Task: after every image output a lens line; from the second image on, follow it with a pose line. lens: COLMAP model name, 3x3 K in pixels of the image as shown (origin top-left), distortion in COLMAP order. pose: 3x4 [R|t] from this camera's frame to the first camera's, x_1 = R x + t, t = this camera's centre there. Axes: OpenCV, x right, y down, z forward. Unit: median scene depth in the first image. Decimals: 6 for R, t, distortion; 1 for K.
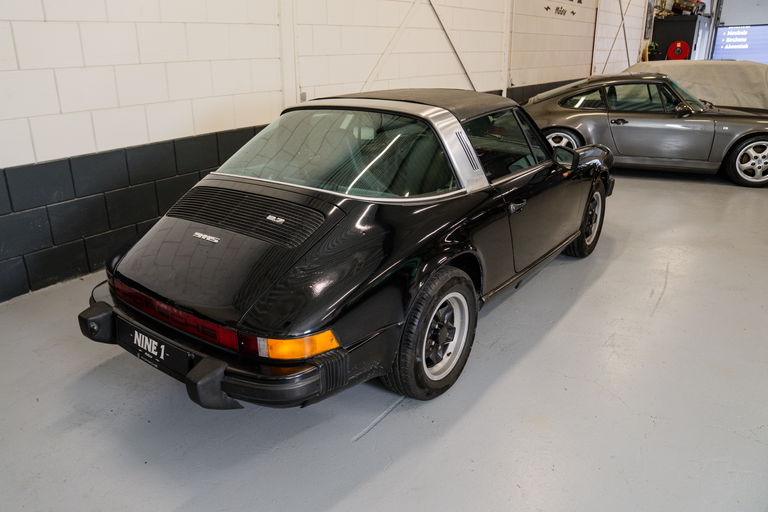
lens RADIAL K [[572.2, 0, 362.1], [0, 572.2, 242.7], [0, 0, 1]] dist [-0.133626, 0.108998]
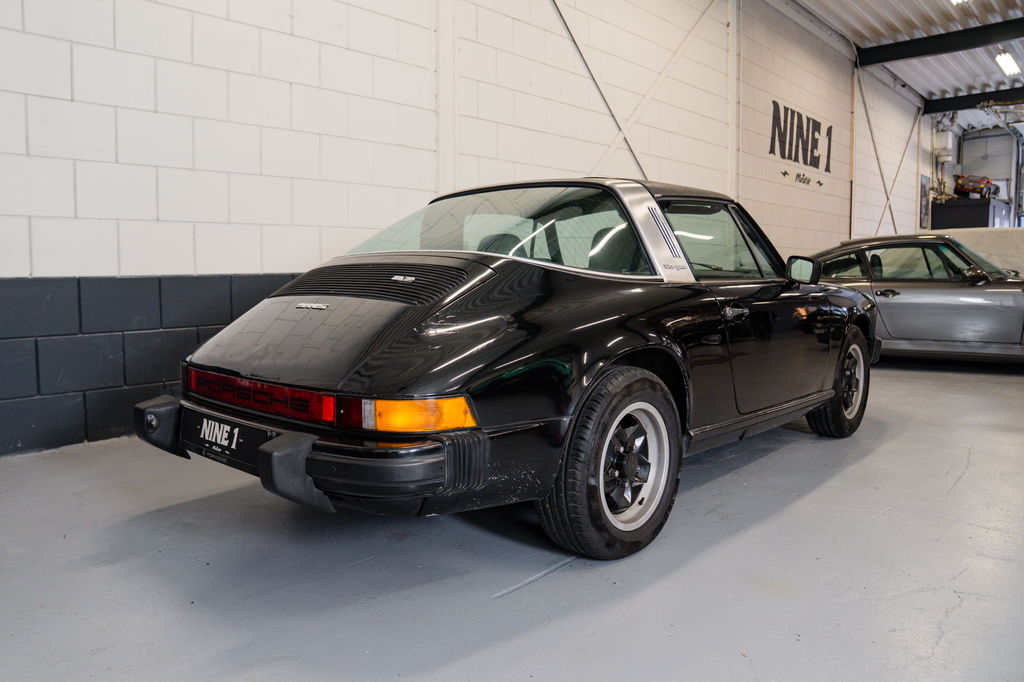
lens RADIAL K [[762.9, 0, 482.8], [0, 762.9, 323.2], [0, 0, 1]] dist [-0.133626, 0.108998]
pose [[0.995724, 0.019179, -0.090361, 0.038980], [-0.041288, 0.967462, -0.249627, 0.222832], [0.082634, 0.252290, 0.964117, 0.040318]]
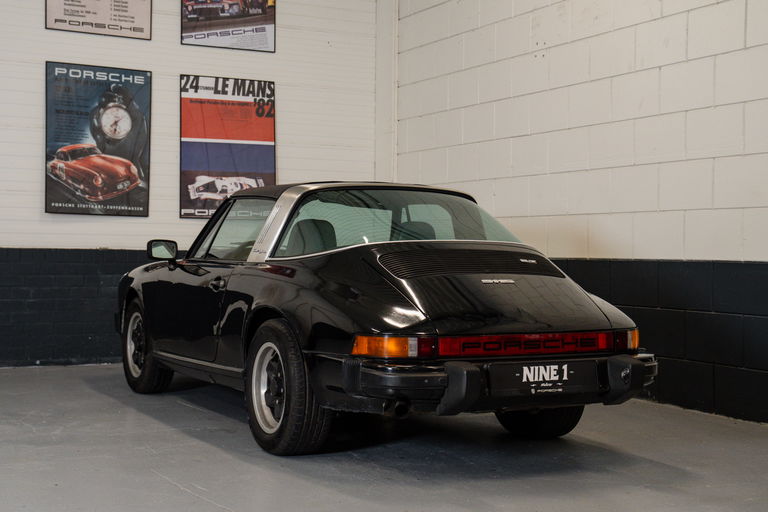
lens RADIAL K [[1082.4, 0, 319.6], [0, 1082.4, 256.7], [0, 0, 1]] dist [0.090277, 0.073554]
pose [[0.461717, 0.012528, 0.886939, -1.884065], [0.273104, 0.949320, -0.155580, 0.144168], [-0.843938, 0.314061, 0.434896, 0.347731]]
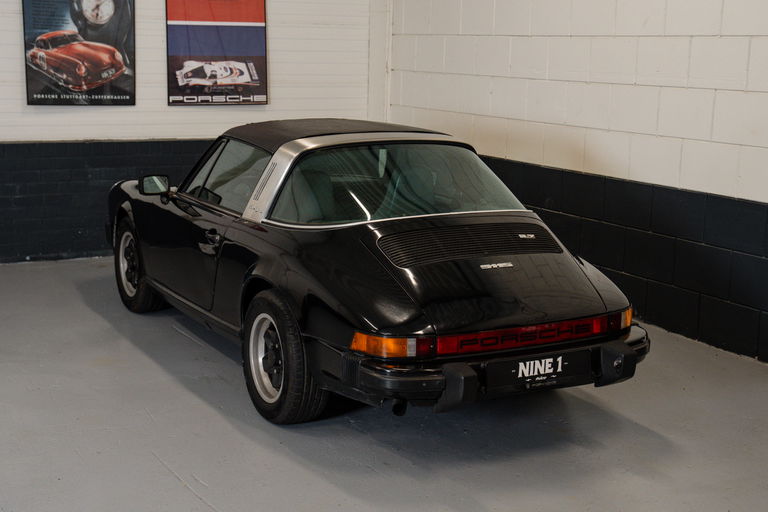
lens RADIAL K [[1082.3, 0, 351.0], [0, 1082.3, 253.6], [0, 0, 1]] dist [0.088793, 0.081722]
pose [[0.425632, -0.152181, 0.892008, -1.853991], [0.271912, 0.961710, 0.034326, -0.147279], [-0.863076, 0.227938, 0.450715, 0.290667]]
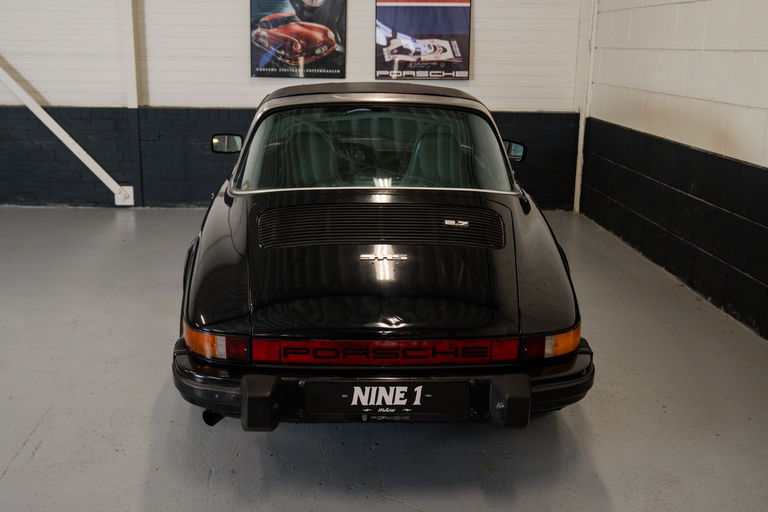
lens RADIAL K [[801.4, 0, 371.5], [0, 801.4, 257.6], [0, 0, 1]] dist [-0.017737, 0.006137]
pose [[0.772735, -0.141055, 0.618857, -0.867846], [0.184984, 0.982717, -0.006991, -0.003290], [-0.607175, 0.119881, 0.785472, 0.090923]]
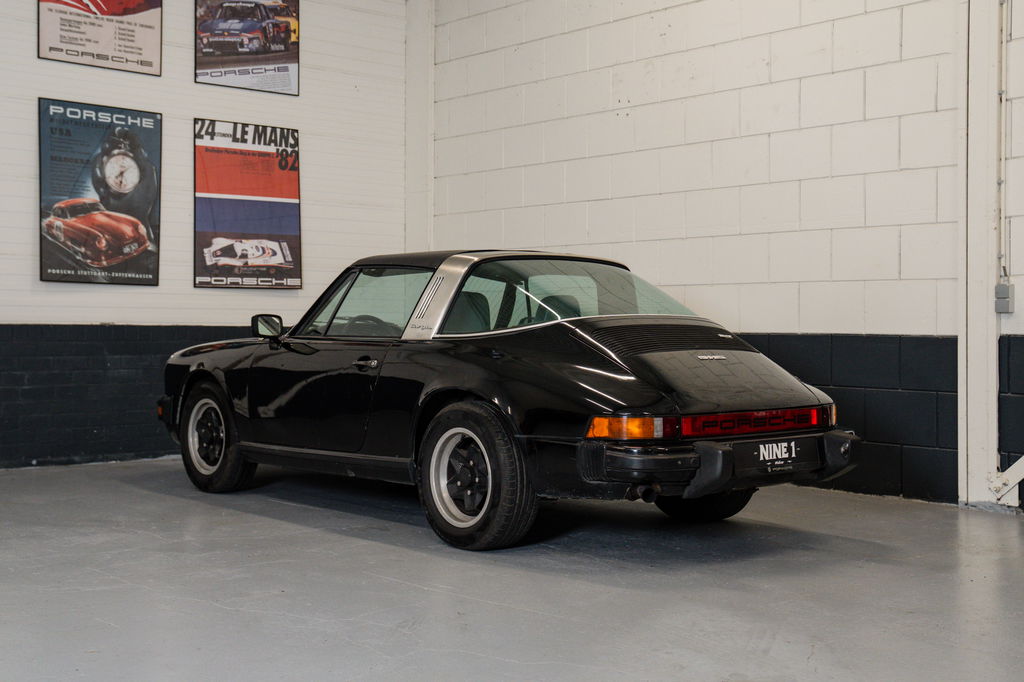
lens RADIAL K [[1270.8, 0, 485.0], [0, 1270.8, 336.1], [0, 0, 1]] dist [0.033350, 0.033831]
pose [[0.227431, 0.005917, 0.973776, -2.184540], [0.308821, 0.947926, -0.077886, 0.005183], [-0.923528, 0.318436, 0.213760, 0.761704]]
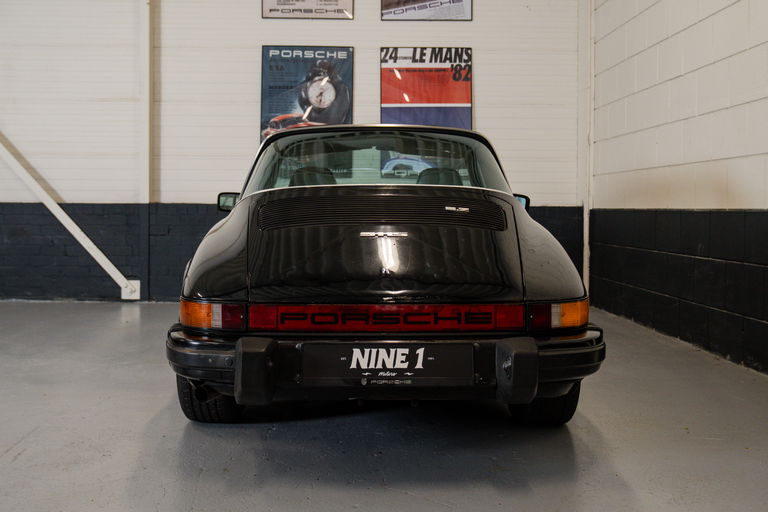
lens RADIAL K [[806.7, 0, 360.5], [0, 806.7, 233.3], [0, 0, 1]] dist [-0.025775, 0.026859]
pose [[0.788311, -0.002924, 0.615271, -0.874214], [0.185700, 0.954487, -0.233390, 0.217887], [-0.586585, 0.298240, 0.752975, 0.131975]]
